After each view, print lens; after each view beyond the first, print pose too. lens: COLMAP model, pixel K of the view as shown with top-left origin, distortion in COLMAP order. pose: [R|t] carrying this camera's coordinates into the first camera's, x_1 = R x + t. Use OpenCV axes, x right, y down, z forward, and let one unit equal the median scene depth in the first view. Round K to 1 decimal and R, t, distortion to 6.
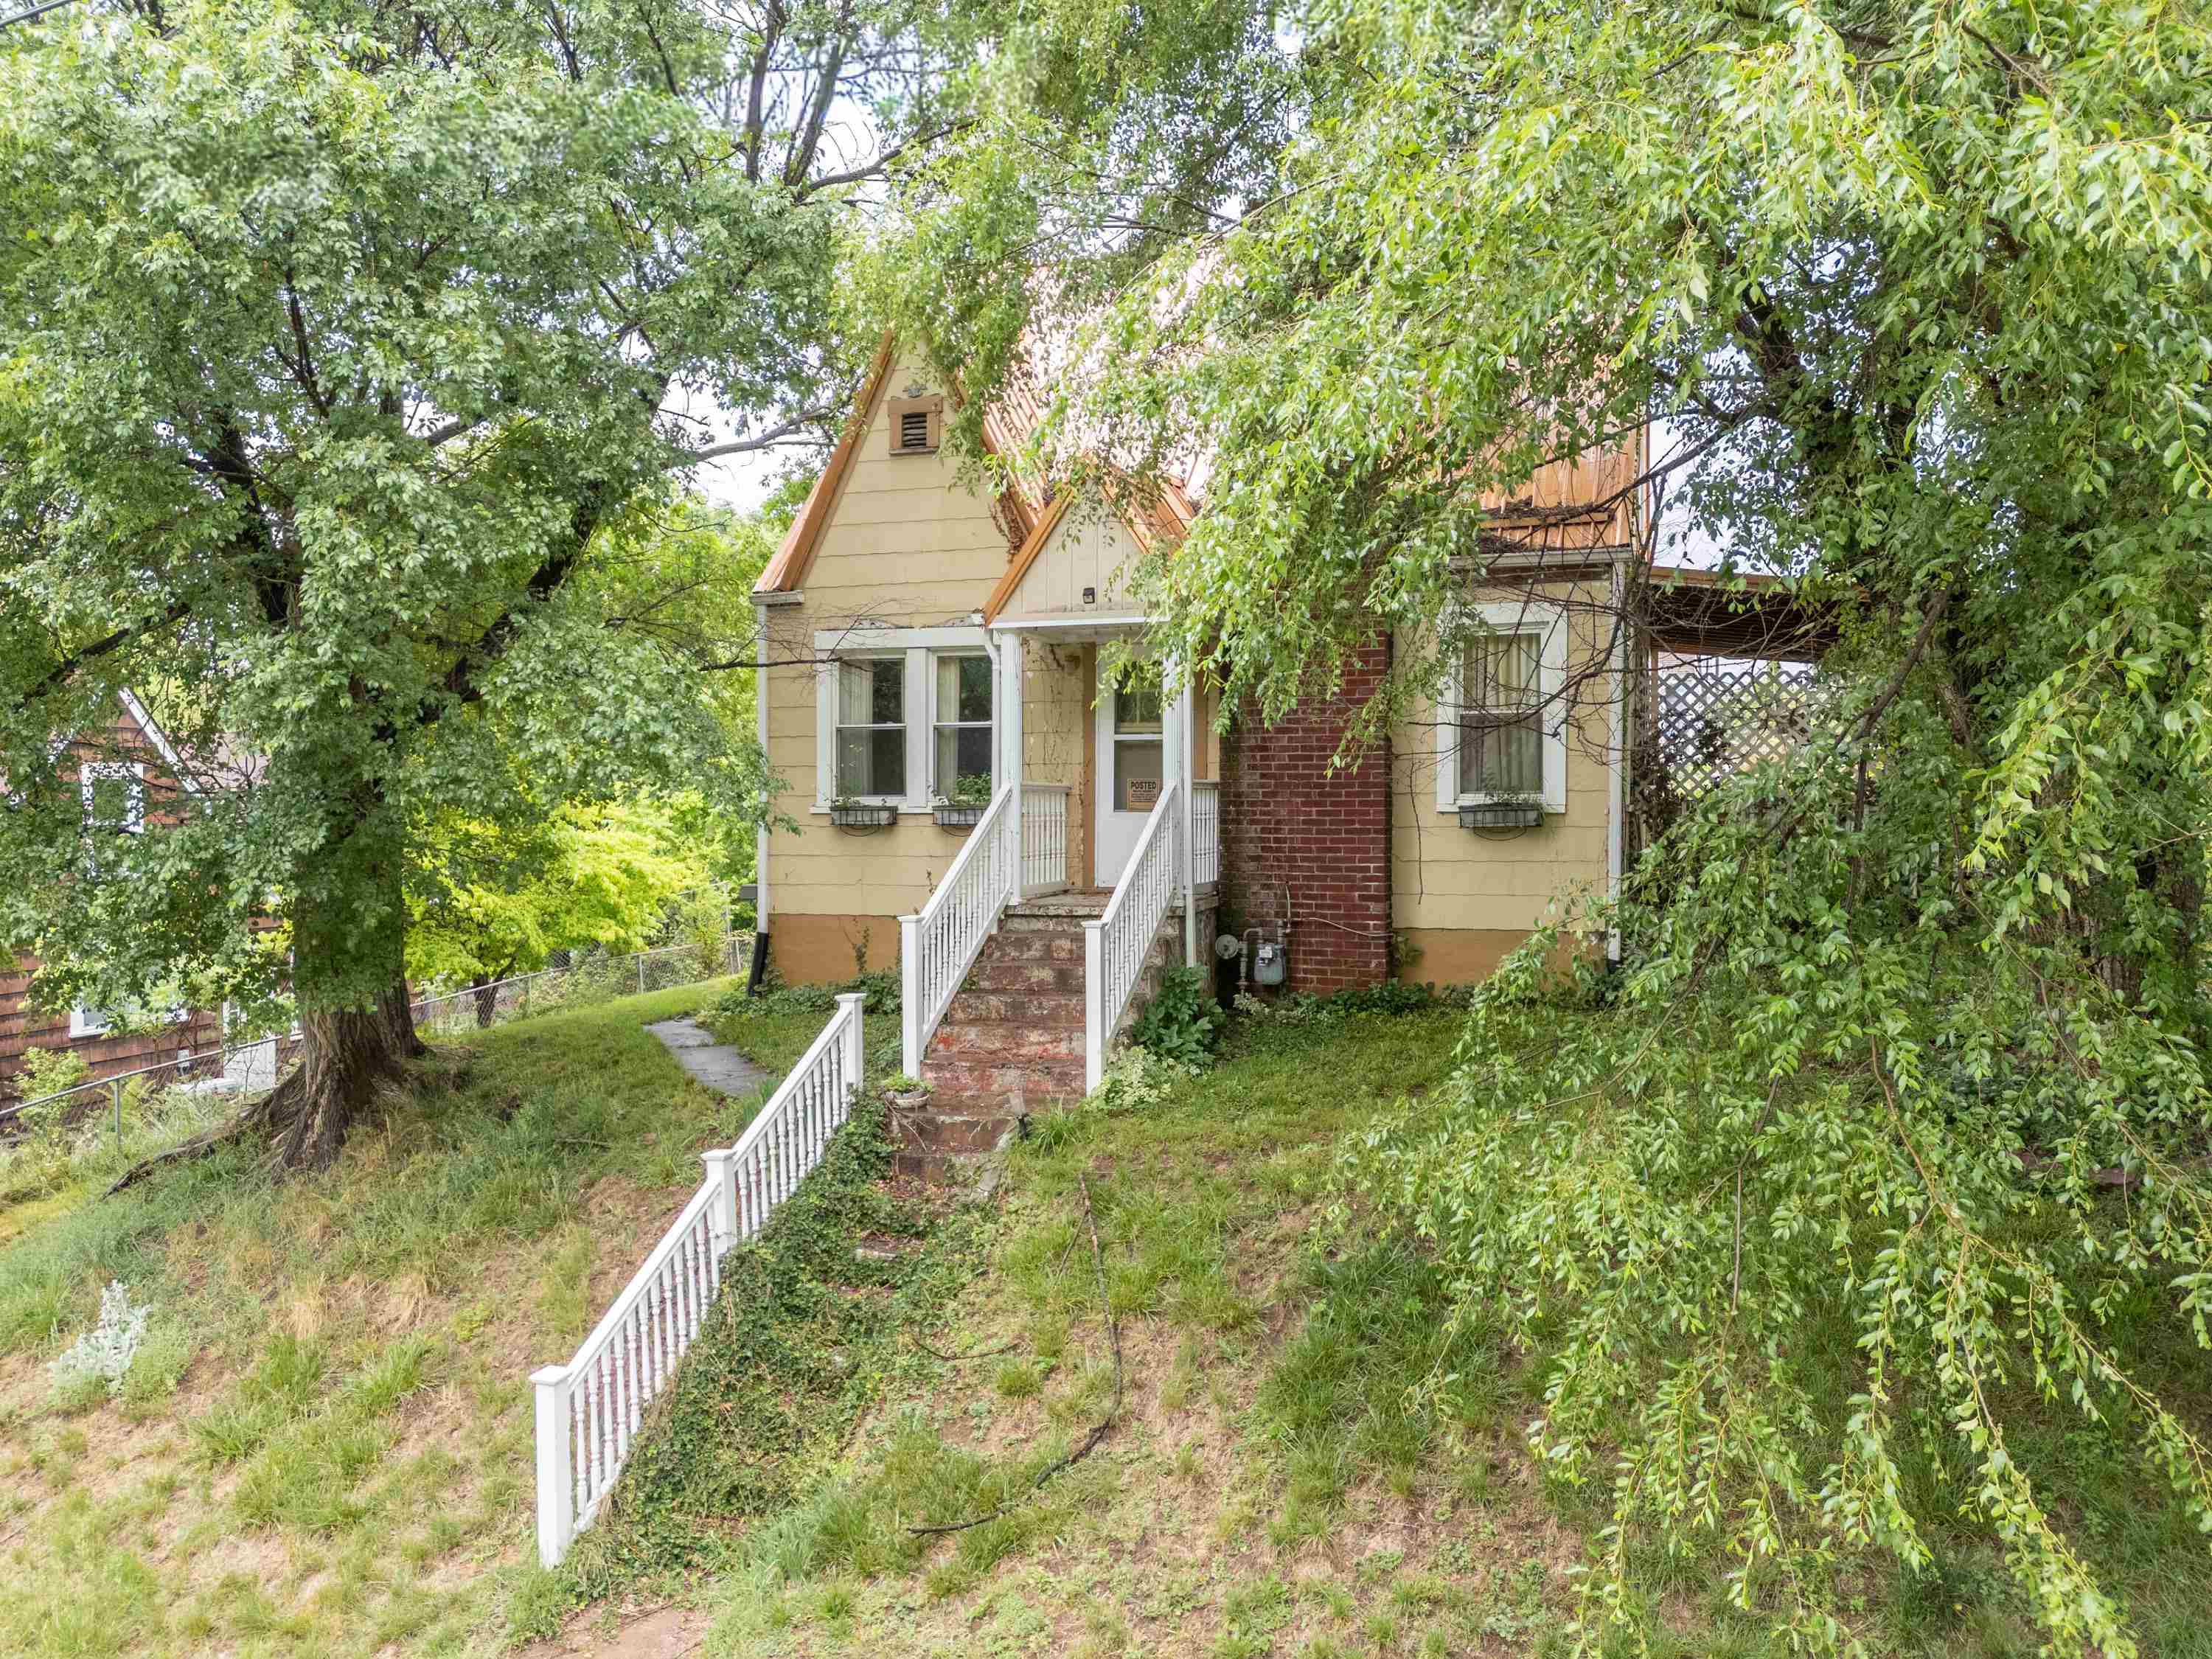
lens RADIAL K [[1614.7, 0, 1116.2], [0, 1614.7, 829.8], [0, 0, 1]] dist [0.131059, -0.156999]
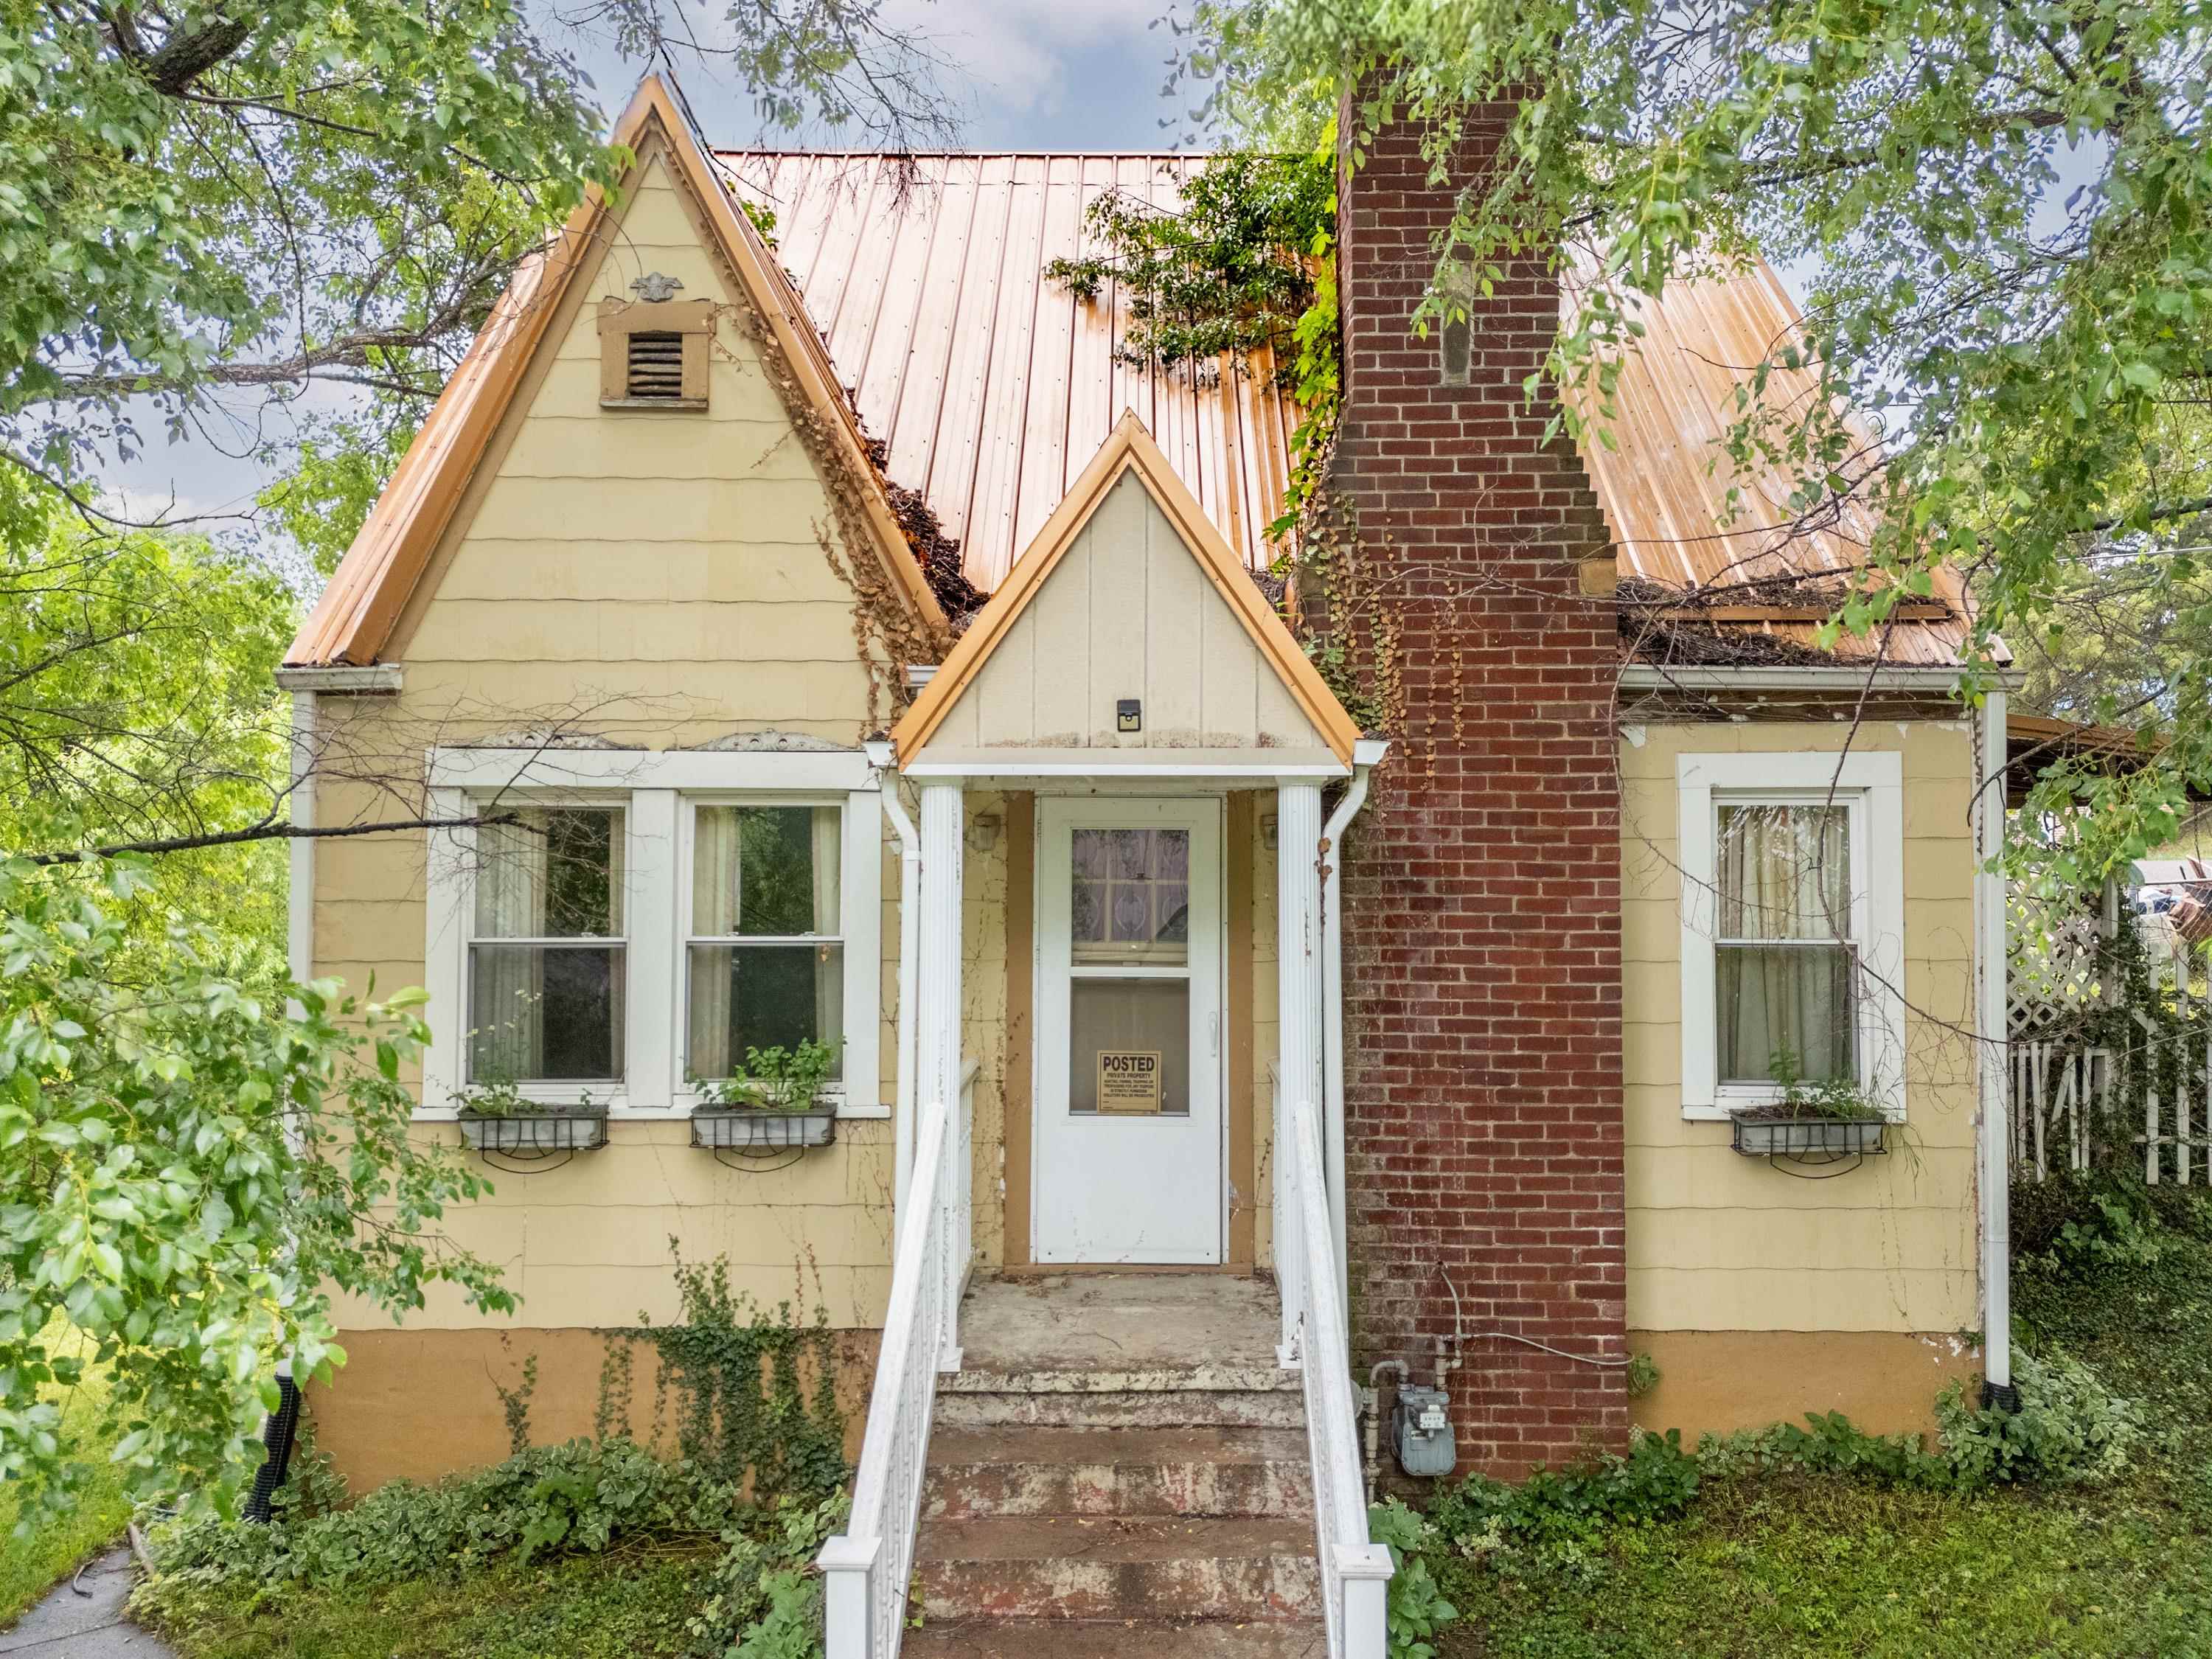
lens RADIAL K [[1623.9, 0, 1110.4], [0, 1623.9, 828.8], [0, 0, 1]] dist [0.093200, -0.096568]
pose [[0.946504, 0.010742, 0.322514, -0.159530], [0.002035, 0.999227, -0.039251, -0.083024], [-0.322687, 0.037808, 0.945750, 0.492440]]
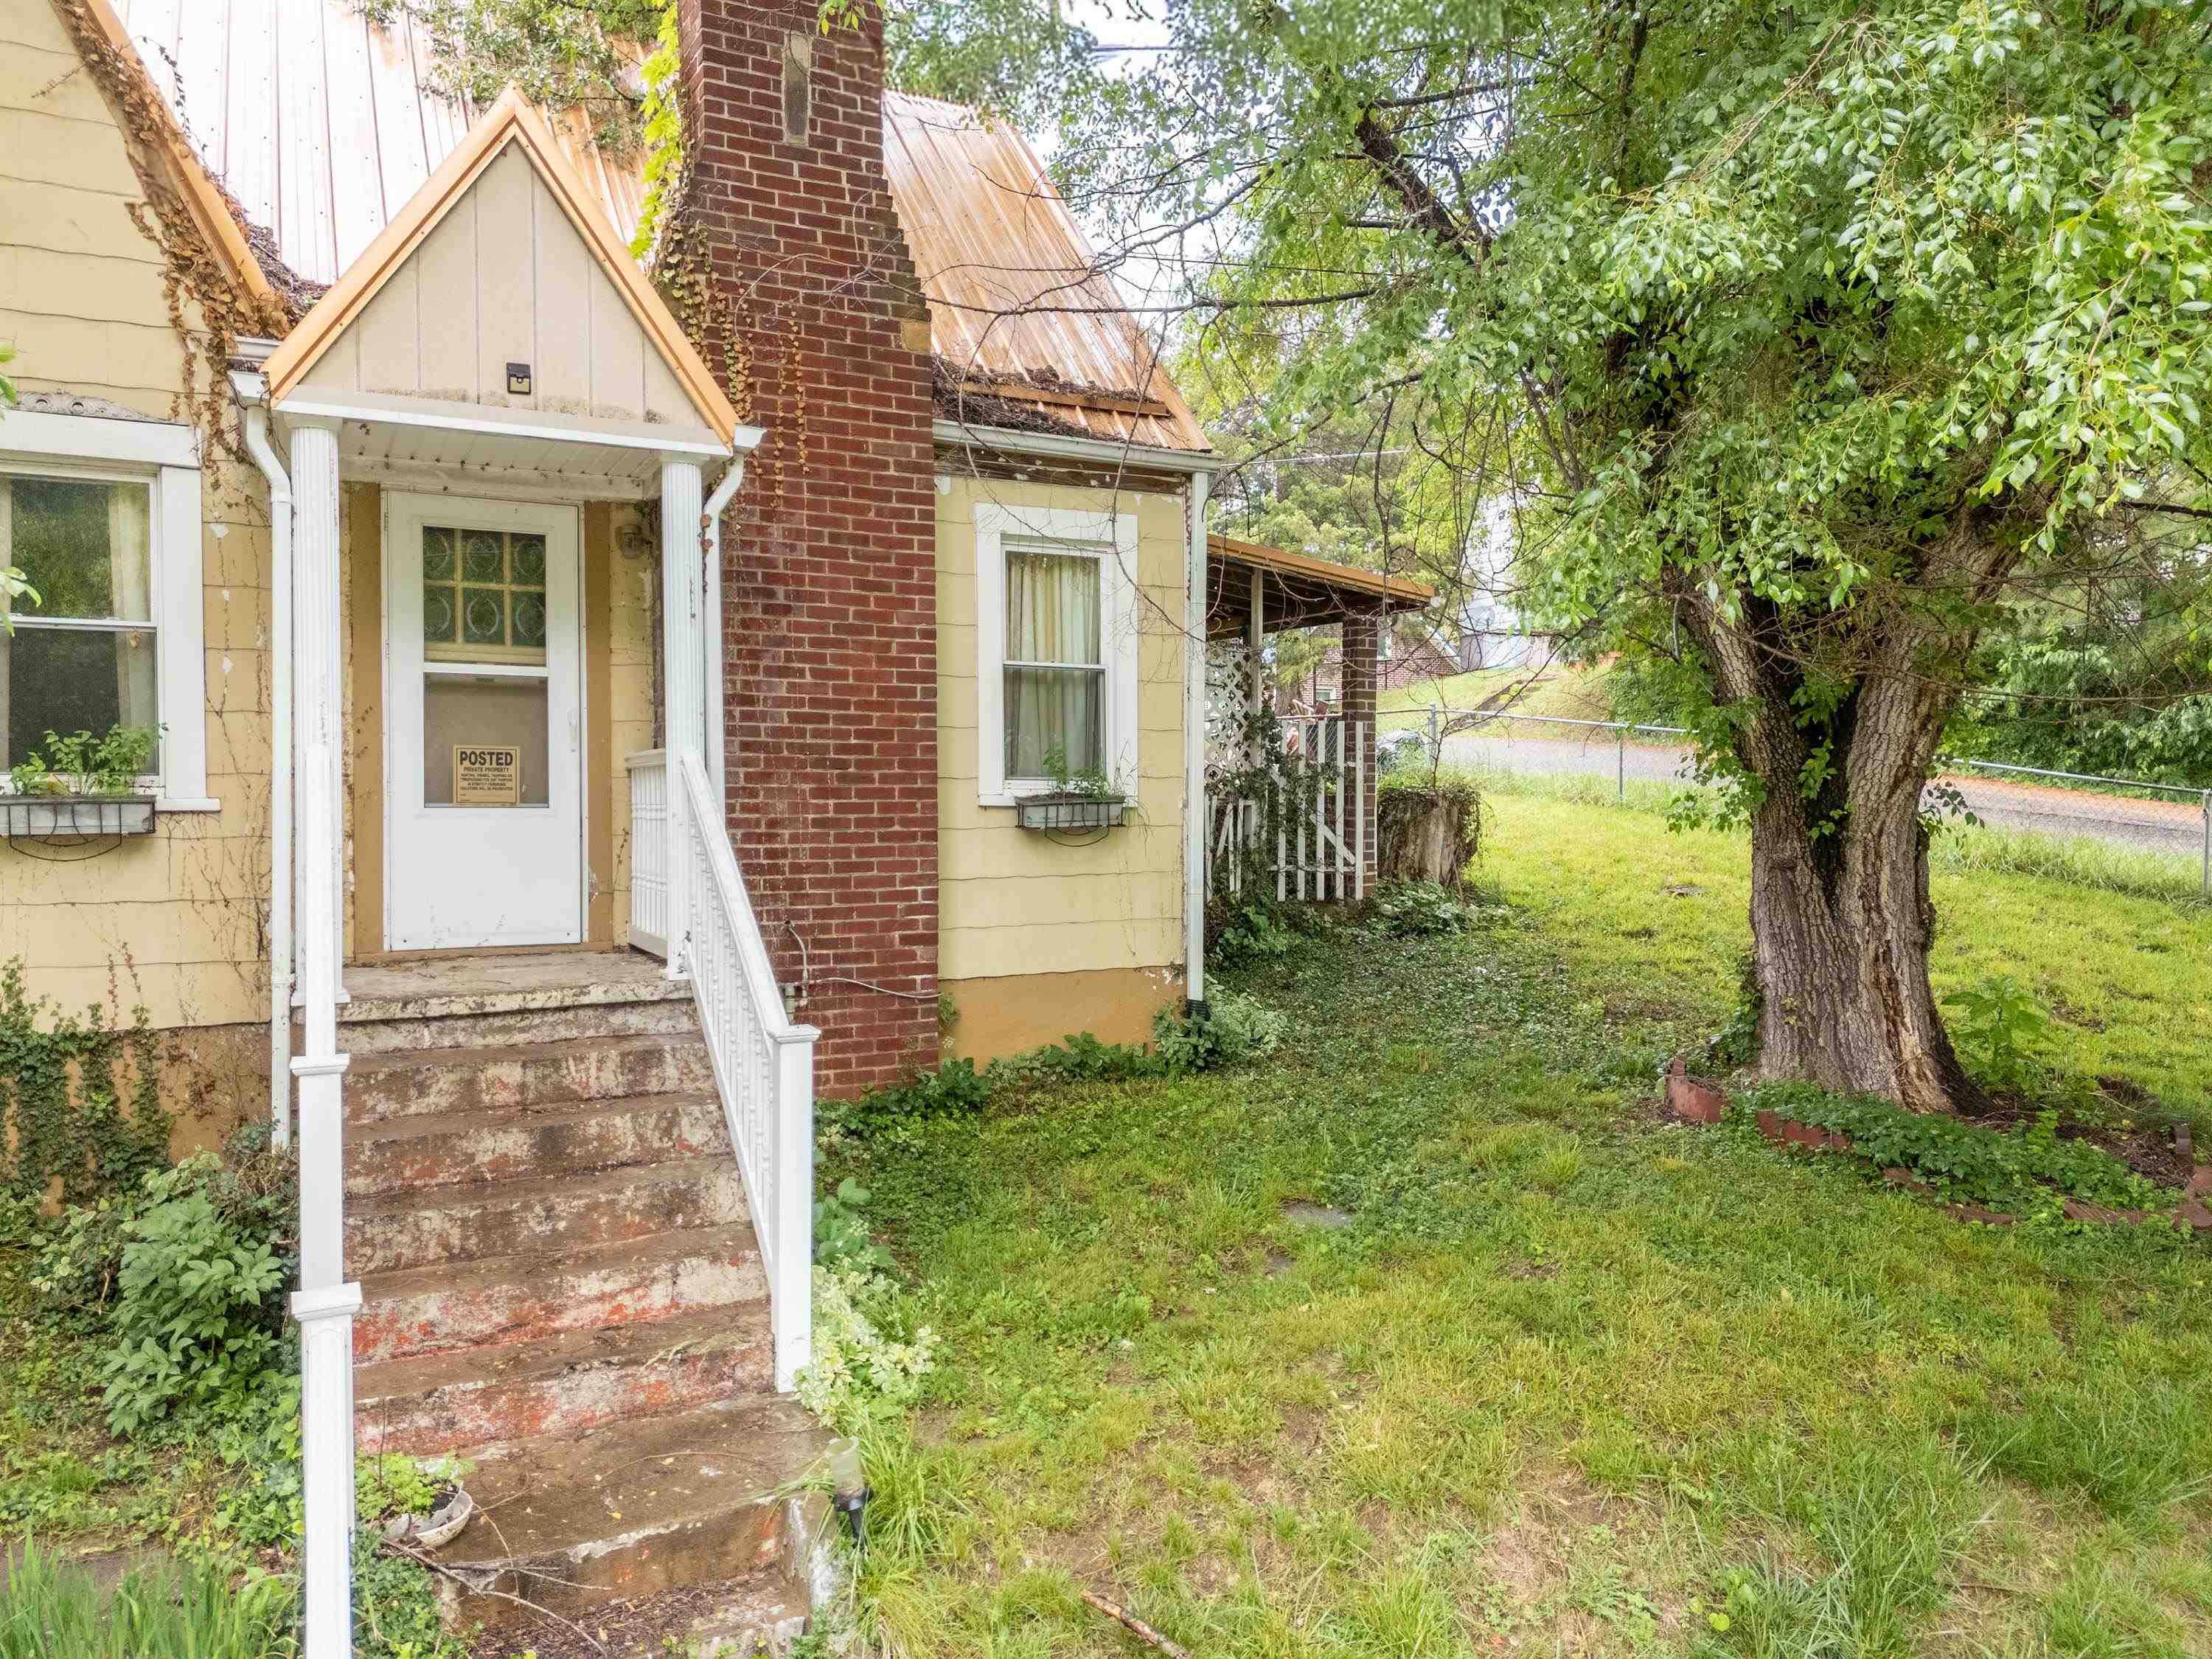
lens RADIAL K [[1623.9, 0, 1110.4], [0, 1623.9, 828.8], [0, 0, 1]] dist [0.093200, -0.096568]
pose [[0.691848, -0.011124, 0.721958, -0.236350], [0.012874, 0.999912, 0.003069, -0.002811], [-0.721929, 0.007171, 0.691930, 0.460046]]
